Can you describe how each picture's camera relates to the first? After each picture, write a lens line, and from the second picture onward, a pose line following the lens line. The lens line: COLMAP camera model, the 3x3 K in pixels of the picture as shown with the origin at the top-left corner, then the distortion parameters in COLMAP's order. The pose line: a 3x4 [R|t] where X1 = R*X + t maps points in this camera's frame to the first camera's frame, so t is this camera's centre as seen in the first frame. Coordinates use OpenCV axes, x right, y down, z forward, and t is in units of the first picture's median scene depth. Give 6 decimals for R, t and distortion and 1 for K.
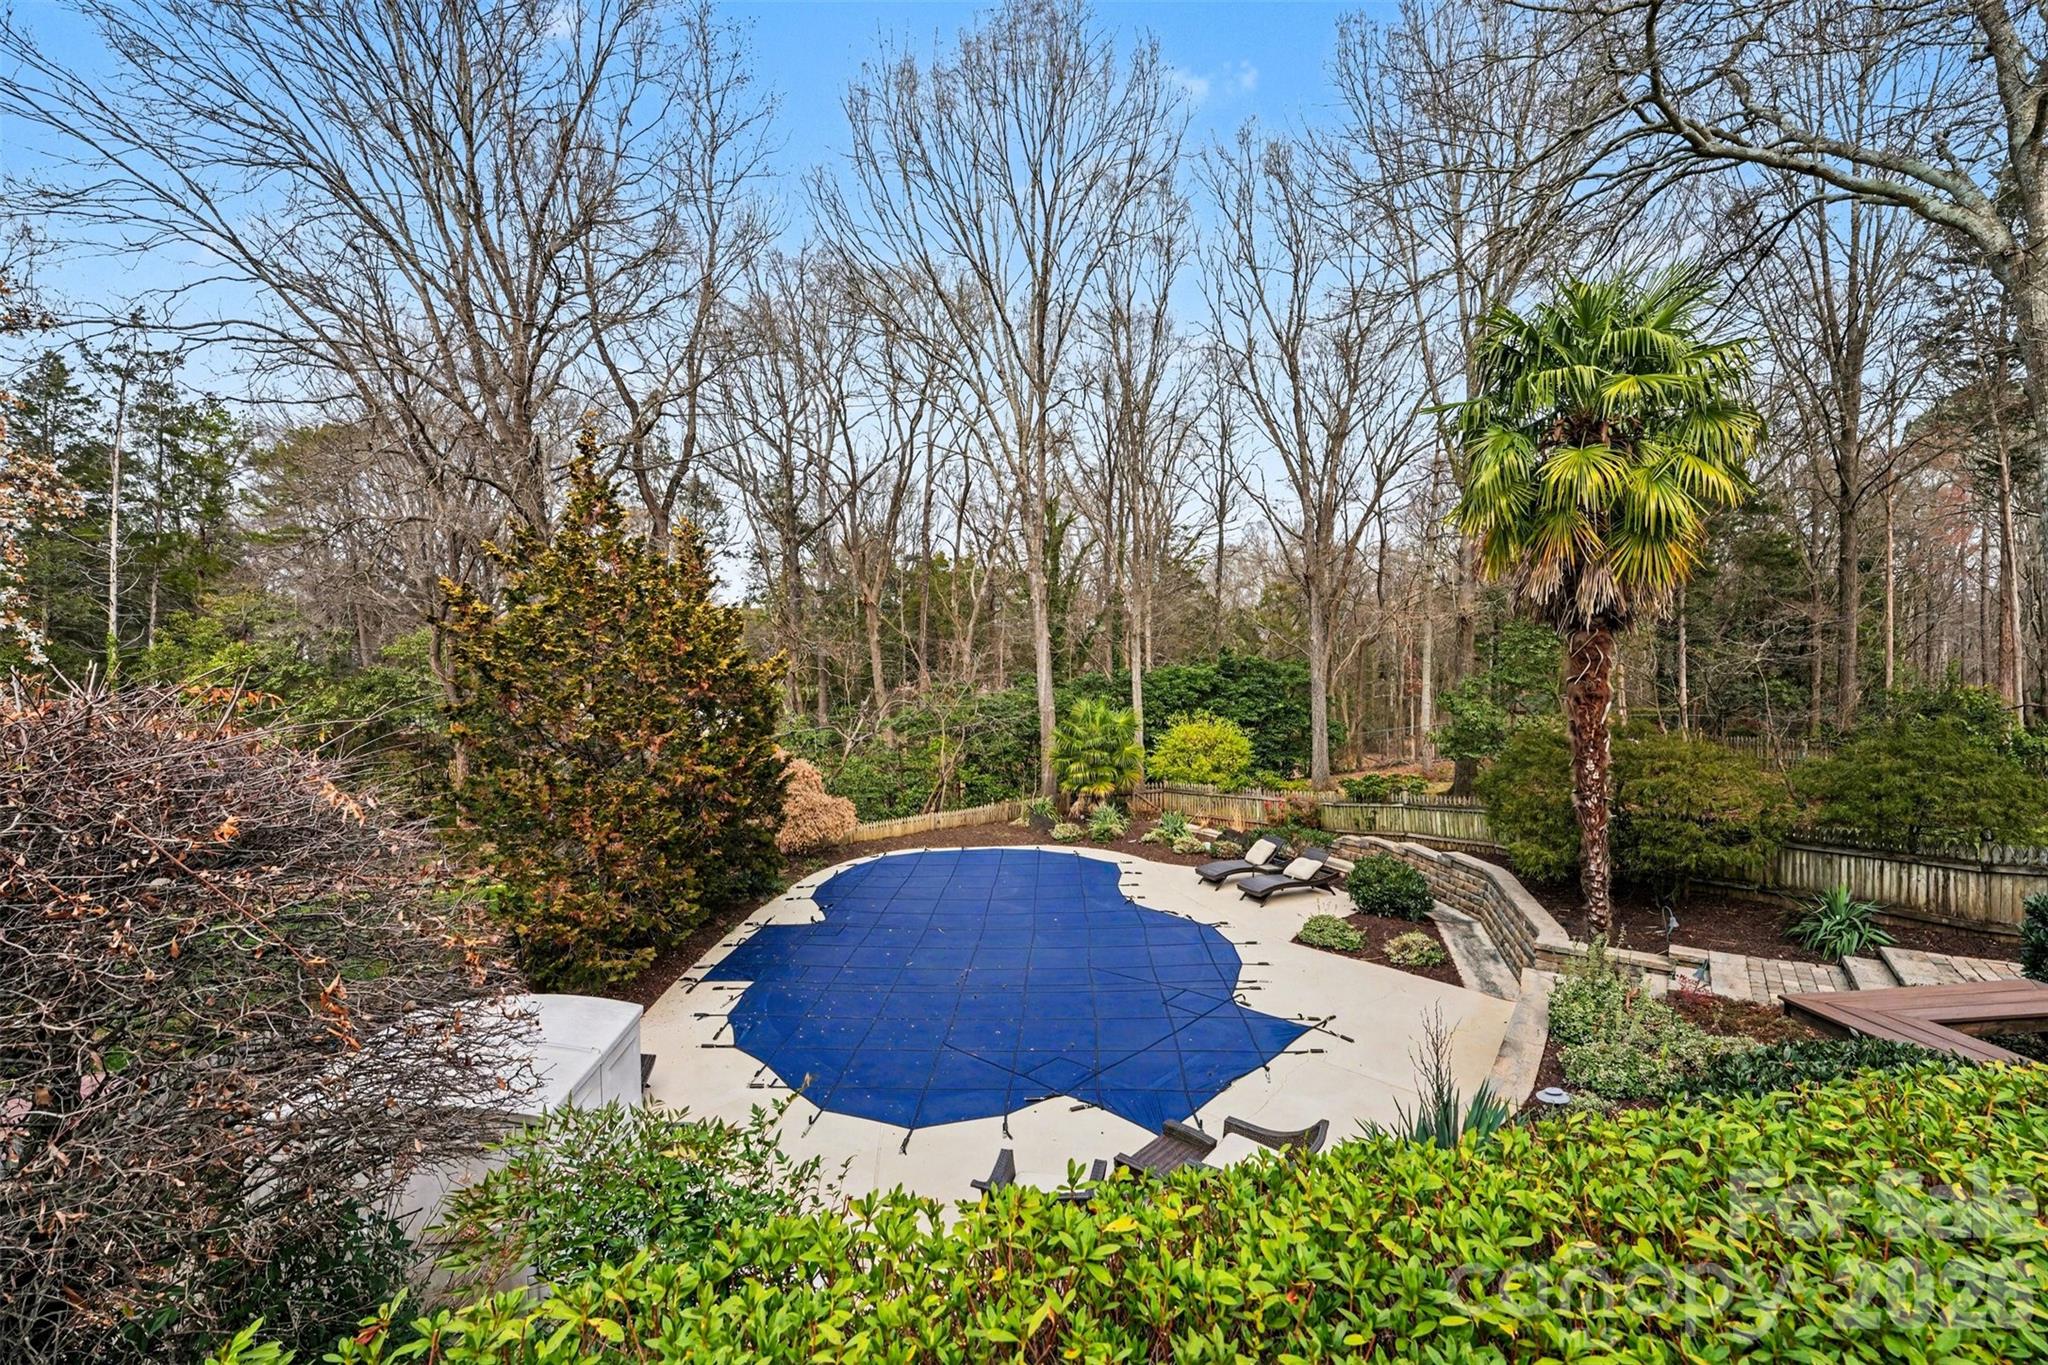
lens RADIAL K [[829.3, 0, 1039.6], [0, 829.3, 685.9], [0, 0, 1]] dist [-0.023324, -0.000041]
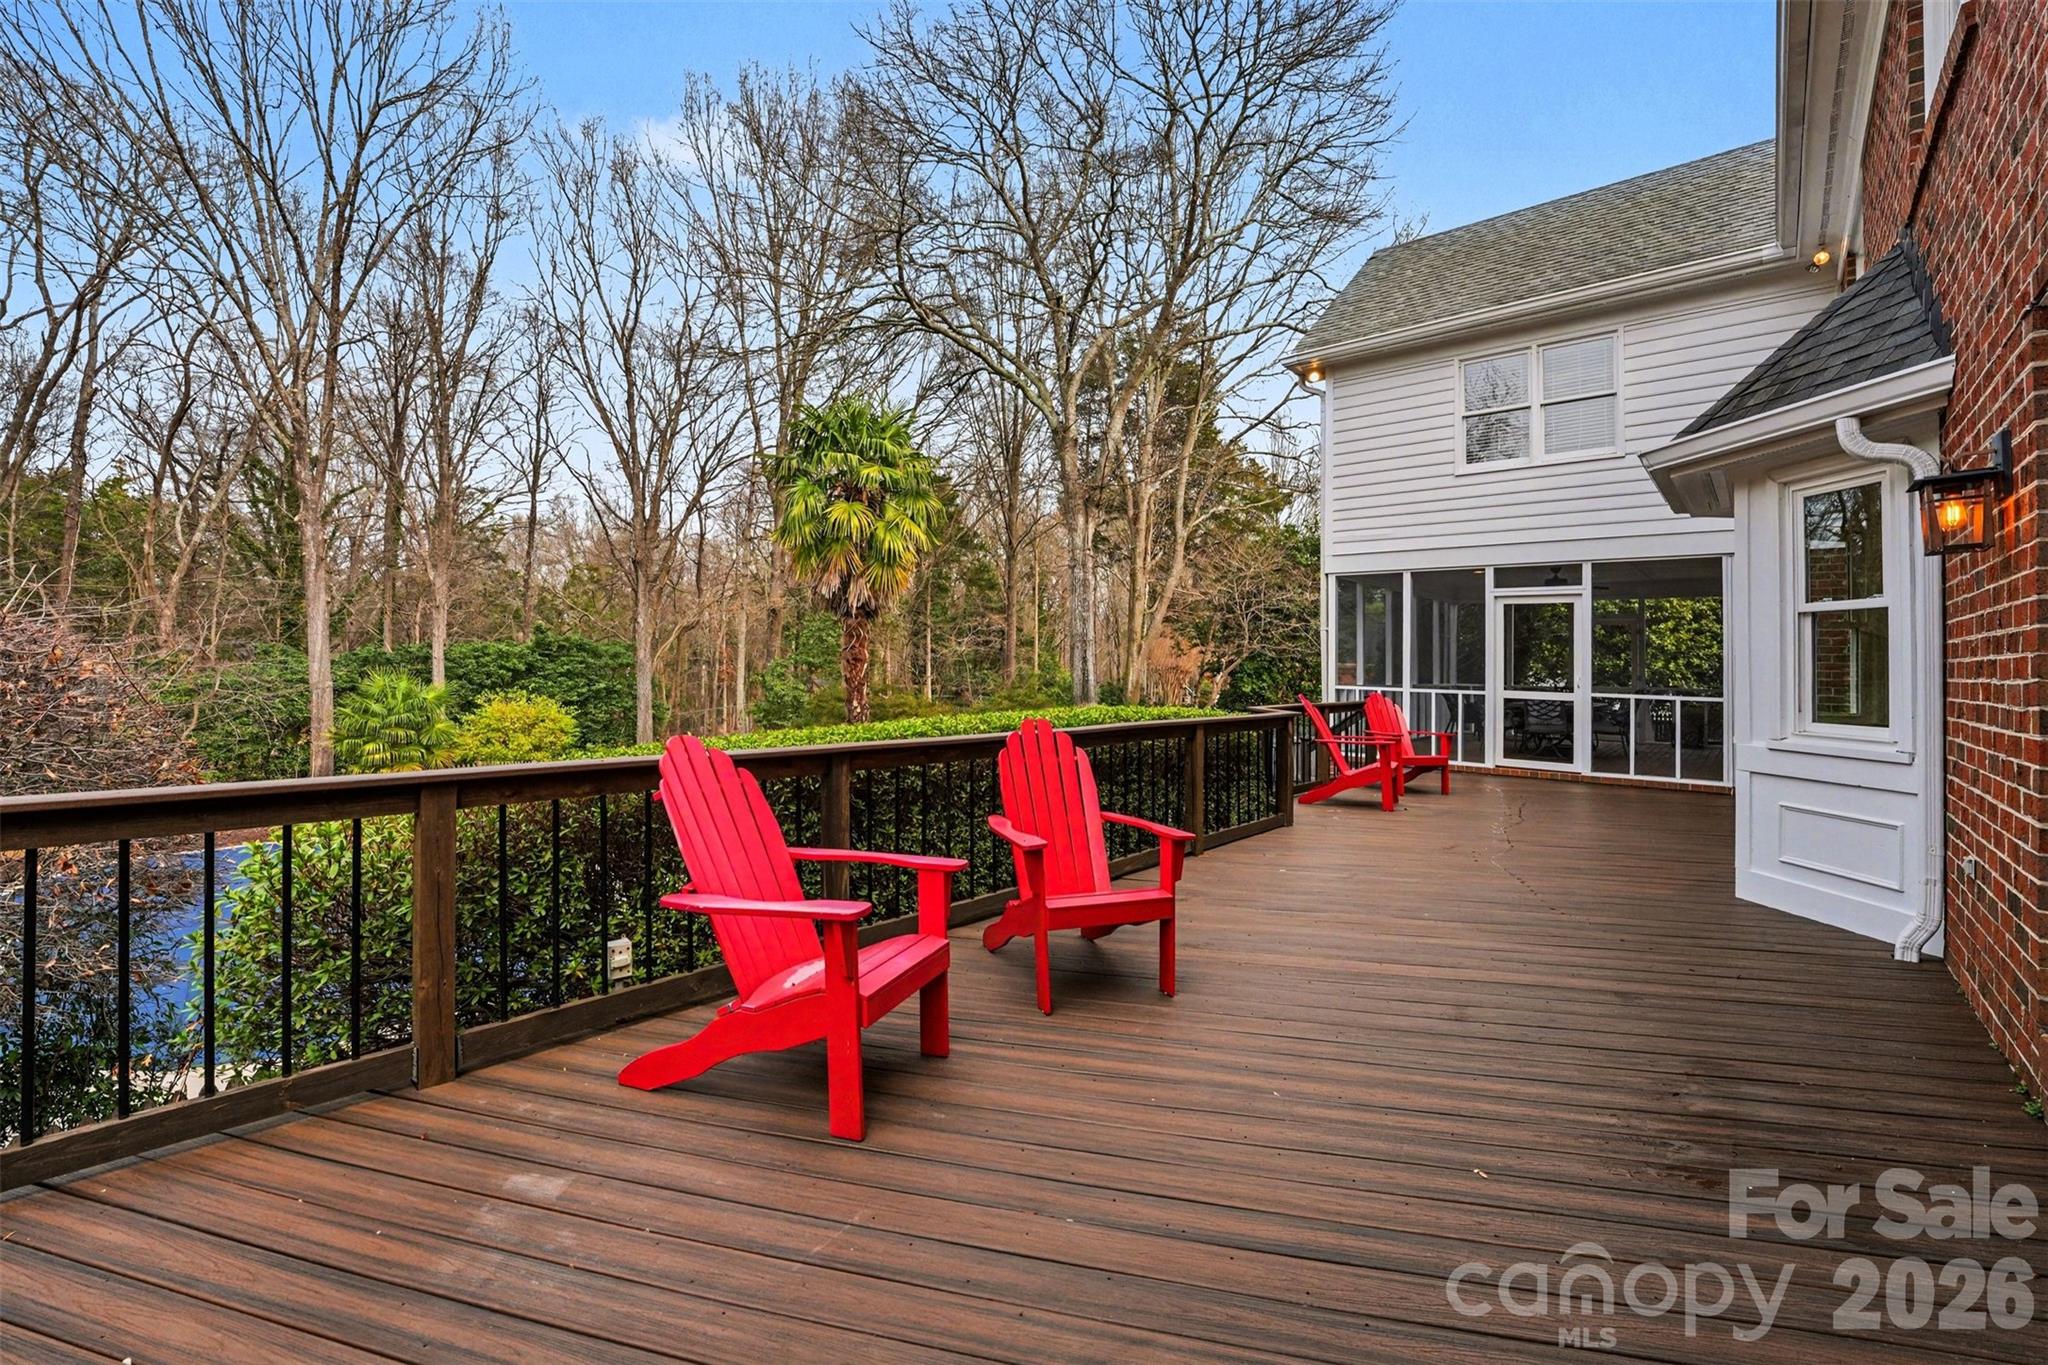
lens RADIAL K [[829.3, 0, 1039.6], [0, 829.3, 685.9], [0, 0, 1]] dist [-0.023324, -0.000041]
pose [[0.703030, 0.002204, 0.711157, -0.067176], [-0.010362, 0.999921, 0.007145, 0.015321], [-0.711085, -0.012392, 0.702997, -0.117516]]
